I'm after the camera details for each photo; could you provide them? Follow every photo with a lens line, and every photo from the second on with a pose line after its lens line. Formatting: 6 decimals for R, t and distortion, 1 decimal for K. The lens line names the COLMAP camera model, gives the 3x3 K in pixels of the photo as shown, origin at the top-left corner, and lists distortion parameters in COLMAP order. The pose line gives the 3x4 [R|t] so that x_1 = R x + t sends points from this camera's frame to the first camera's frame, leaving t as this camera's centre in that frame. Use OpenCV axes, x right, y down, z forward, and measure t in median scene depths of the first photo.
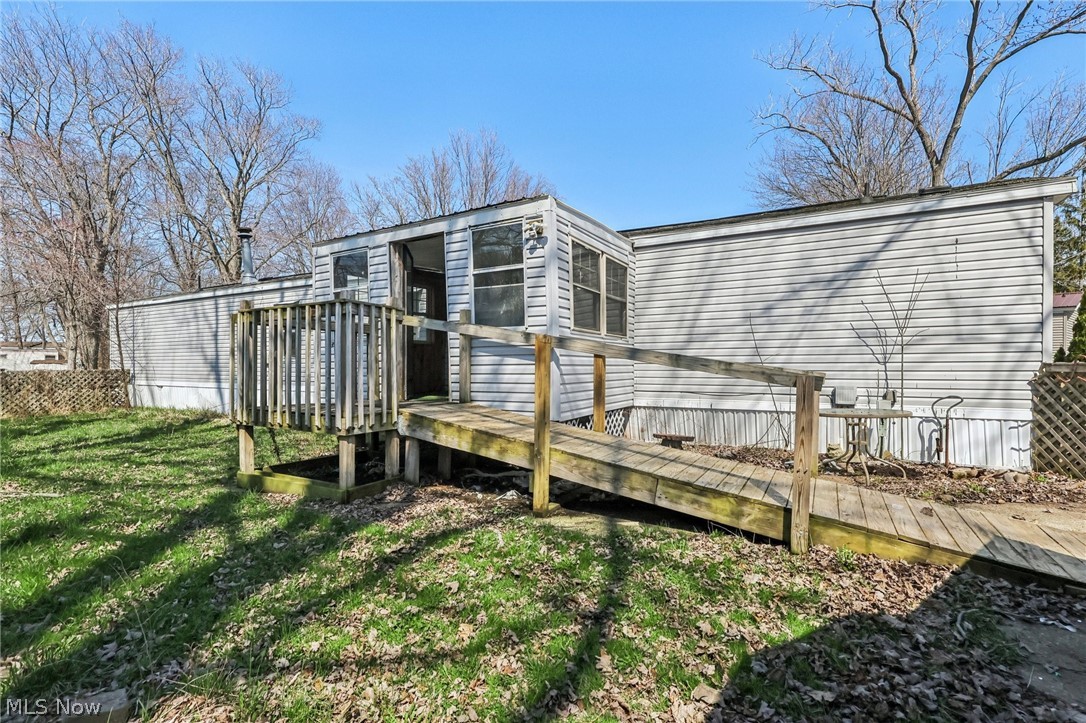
lens RADIAL K [[503.1, 0, 539.9], [0, 503.1, 365.8], [0, 0, 1]] dist [-0.002515, 0.000386]
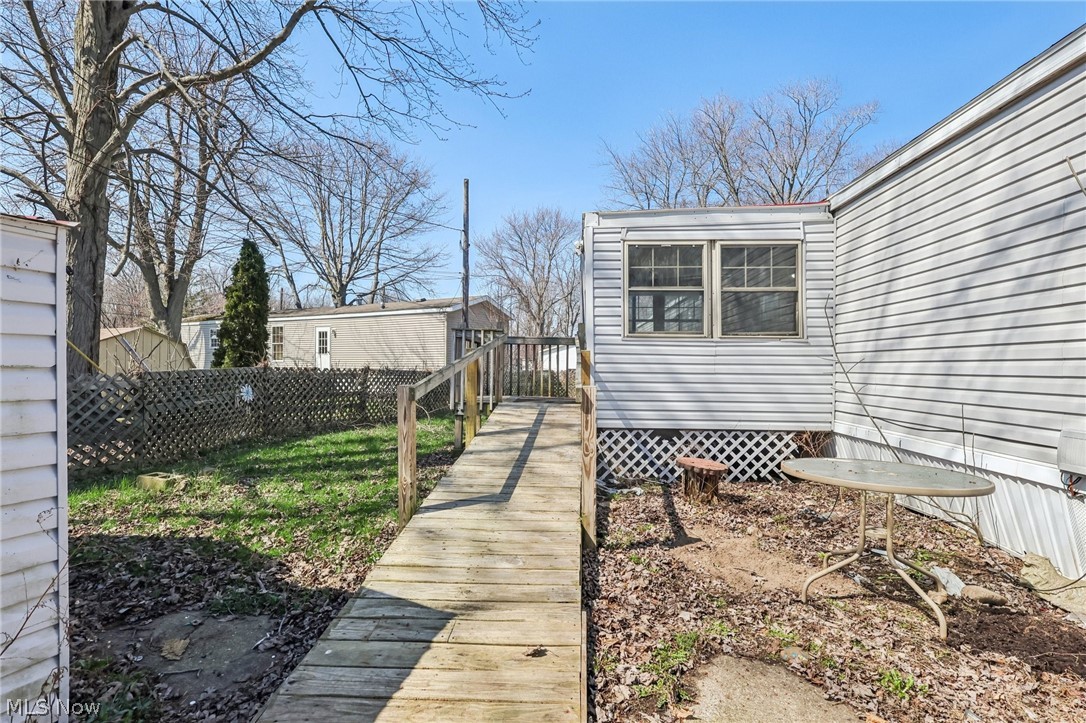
lens RADIAL K [[503.1, 0, 547.5], [0, 503.1, 360.4], [0, 0, 1]] dist [-0.002515, 0.000386]
pose [[0.422841, 0.003747, -0.906196, 0.393261], [-0.012111, 0.999926, -0.001516, -0.015883], [0.906123, 0.011616, 0.422854, 0.188896]]
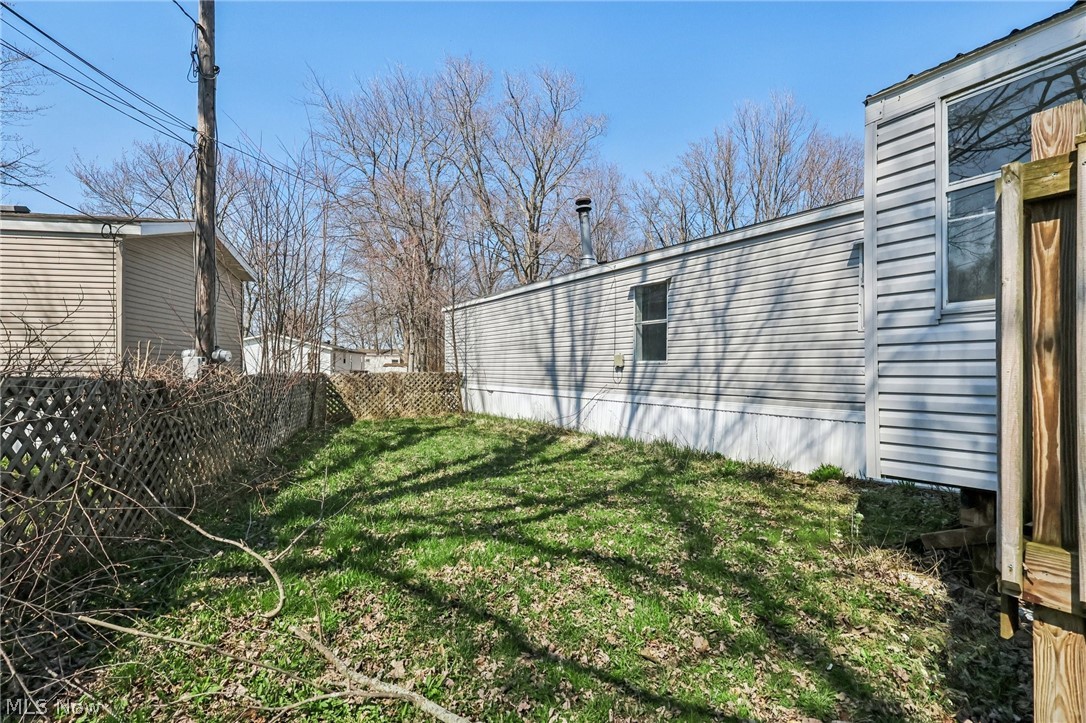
lens RADIAL K [[503.1, 0, 538.0], [0, 503.1, 368.9], [0, 0, 1]] dist [-0.002515, 0.000386]
pose [[0.881044, 0.006220, -0.472993, -0.254783], [-0.007572, 0.999971, -0.000955, 0.000476], [0.472973, 0.004423, 0.881066, 0.240678]]
